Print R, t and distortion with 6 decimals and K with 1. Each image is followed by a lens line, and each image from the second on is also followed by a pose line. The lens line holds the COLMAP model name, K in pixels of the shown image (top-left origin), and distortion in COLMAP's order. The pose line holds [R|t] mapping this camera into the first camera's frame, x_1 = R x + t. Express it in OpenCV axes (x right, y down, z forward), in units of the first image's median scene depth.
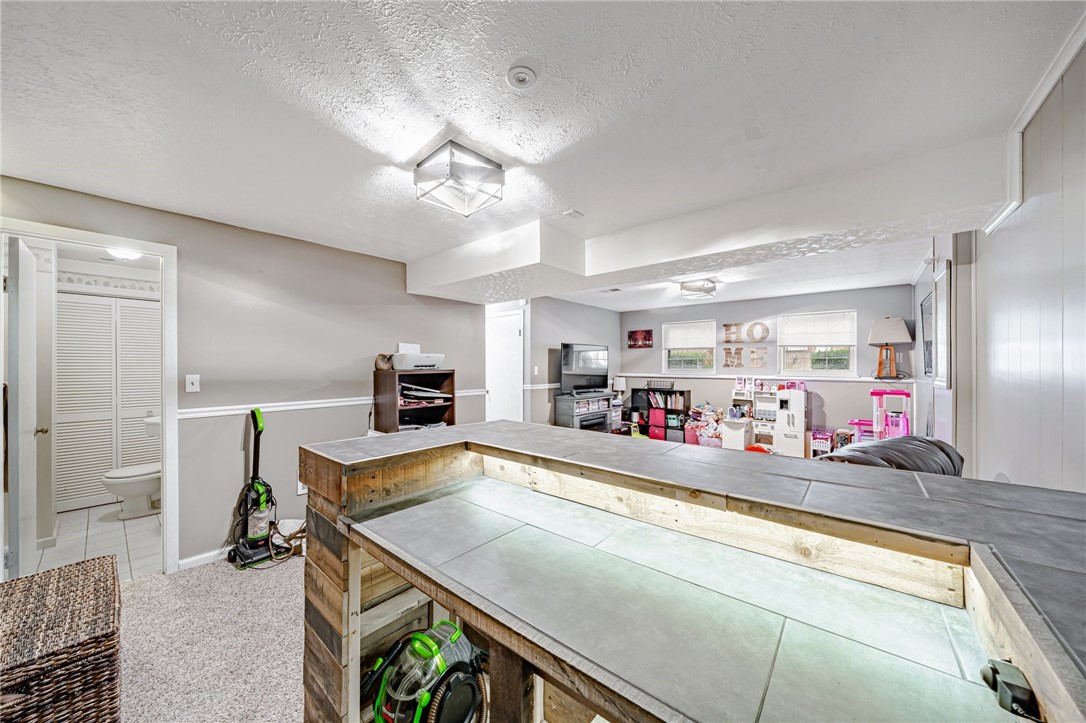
lens RADIAL K [[377.1, 0, 544.5], [0, 377.1, 363.6], [0, 0, 1]] dist [-0.008876, 0.000257]
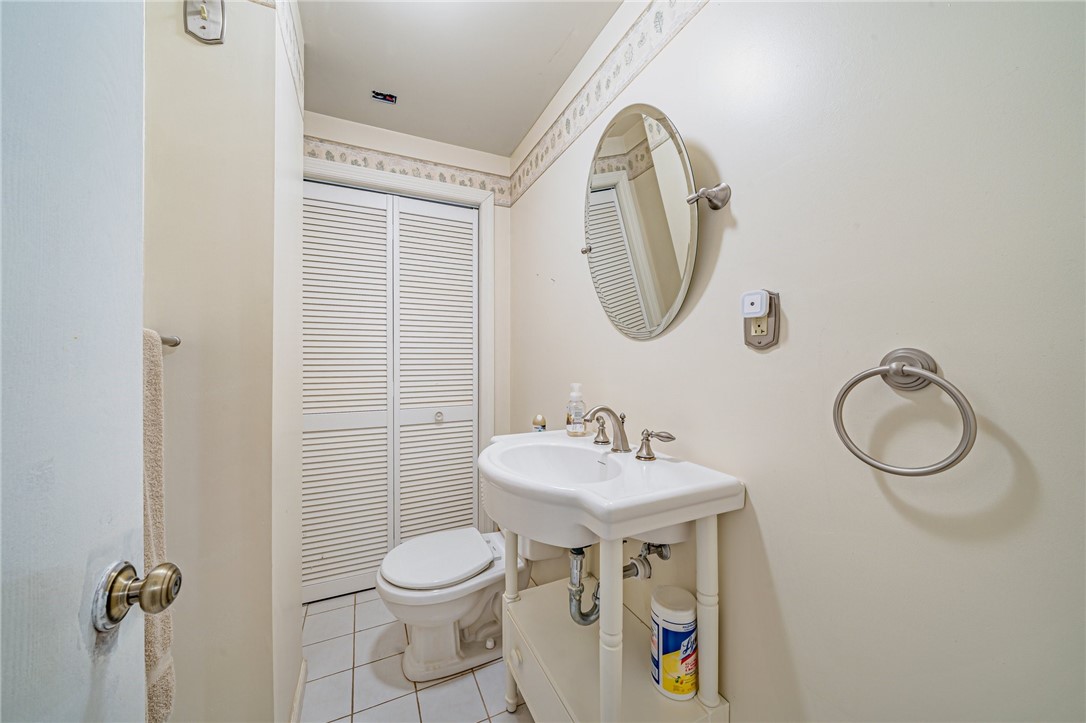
lens RADIAL K [[377.1, 0, 542.5], [0, 377.1, 359.6], [0, 0, 1]] dist [-0.008876, 0.000257]
pose [[0.908393, 0.000341, -0.418117, -0.752646], [-0.000356, 1.000000, 0.000042, 0.056203], [0.418117, 0.000111, 0.908393, 0.620010]]
